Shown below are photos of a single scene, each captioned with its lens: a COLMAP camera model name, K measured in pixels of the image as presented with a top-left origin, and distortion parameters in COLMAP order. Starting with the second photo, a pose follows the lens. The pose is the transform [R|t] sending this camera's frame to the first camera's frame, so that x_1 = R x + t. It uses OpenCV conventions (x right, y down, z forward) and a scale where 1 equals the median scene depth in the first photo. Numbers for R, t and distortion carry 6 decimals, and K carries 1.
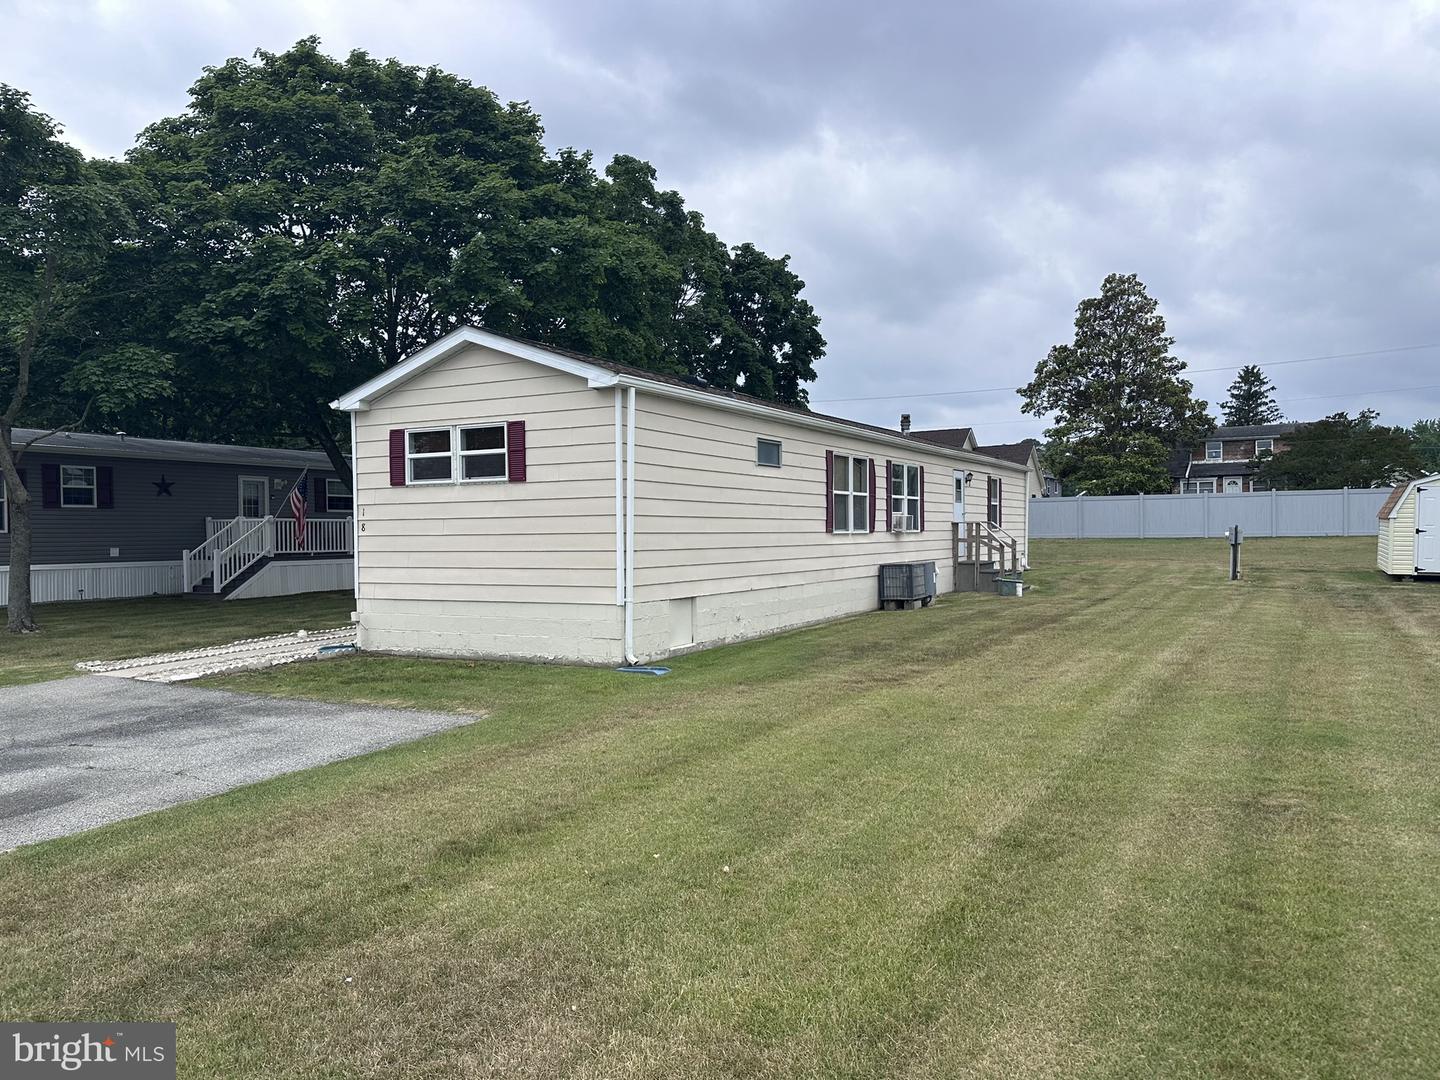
lens RADIAL K [[990.0, 0, 738.5], [0, 990.0, 546.8], [0, 0, 1]] dist [0.047727, -0.071455]
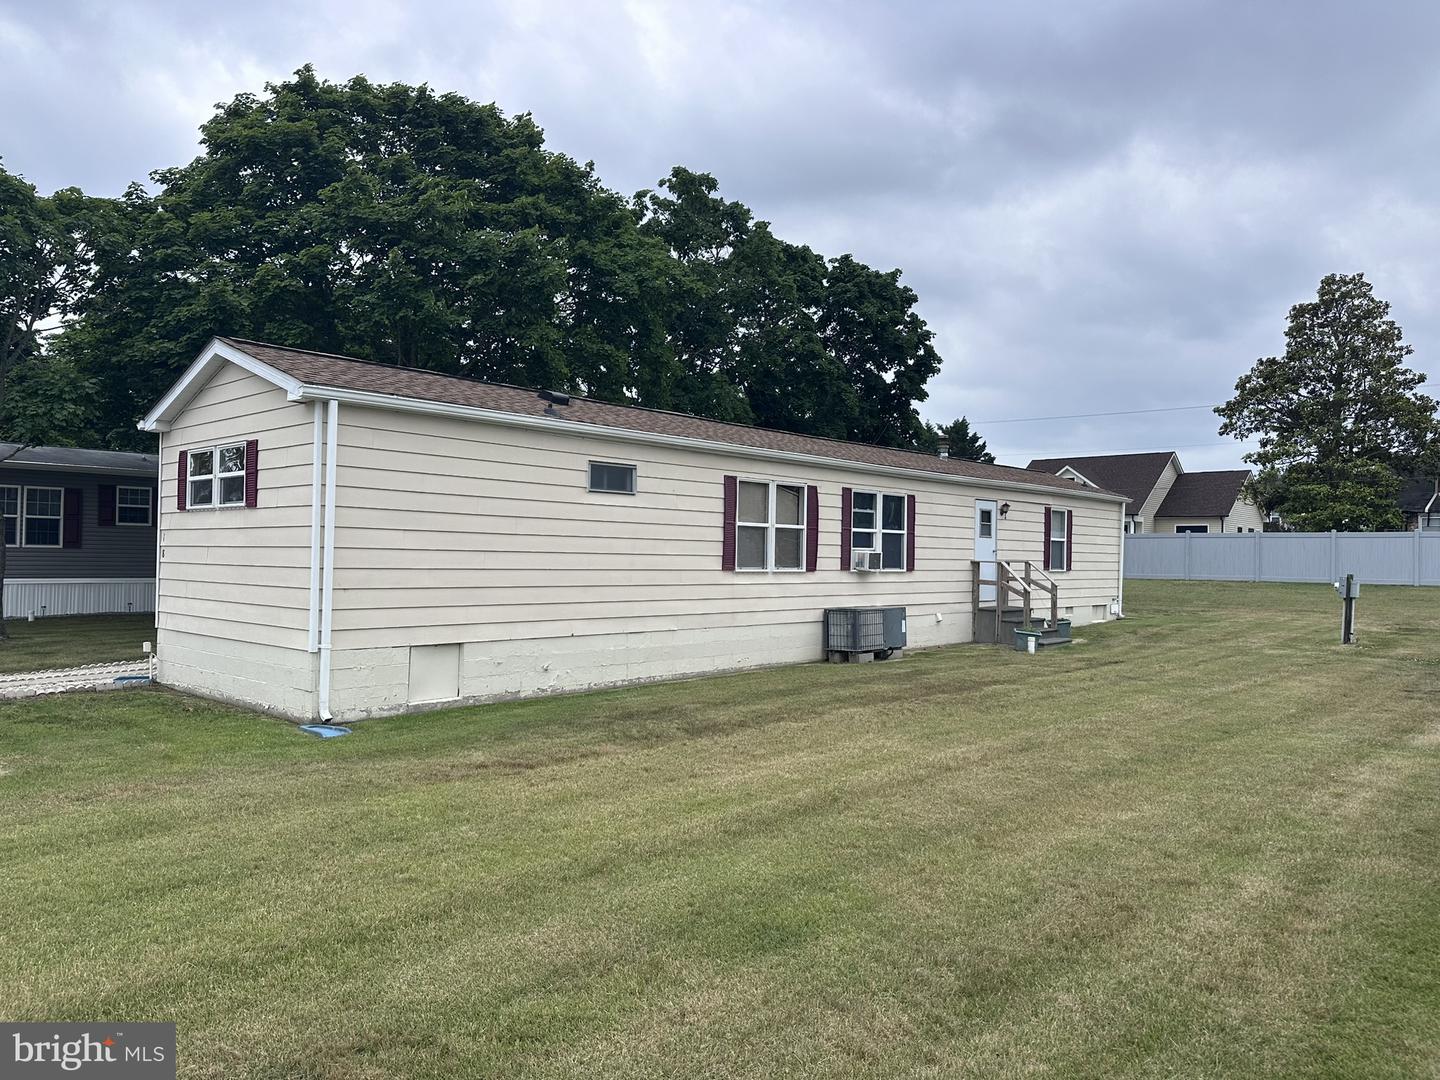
lens RADIAL K [[990.0, 0, 738.5], [0, 990.0, 546.8], [0, 0, 1]] dist [0.047727, -0.071455]
pose [[0.970428, 0.022646, -0.240326, 0.223781], [-0.028833, 0.999336, -0.022258, -0.011861], [0.239663, 0.028529, 0.970437, 0.121354]]
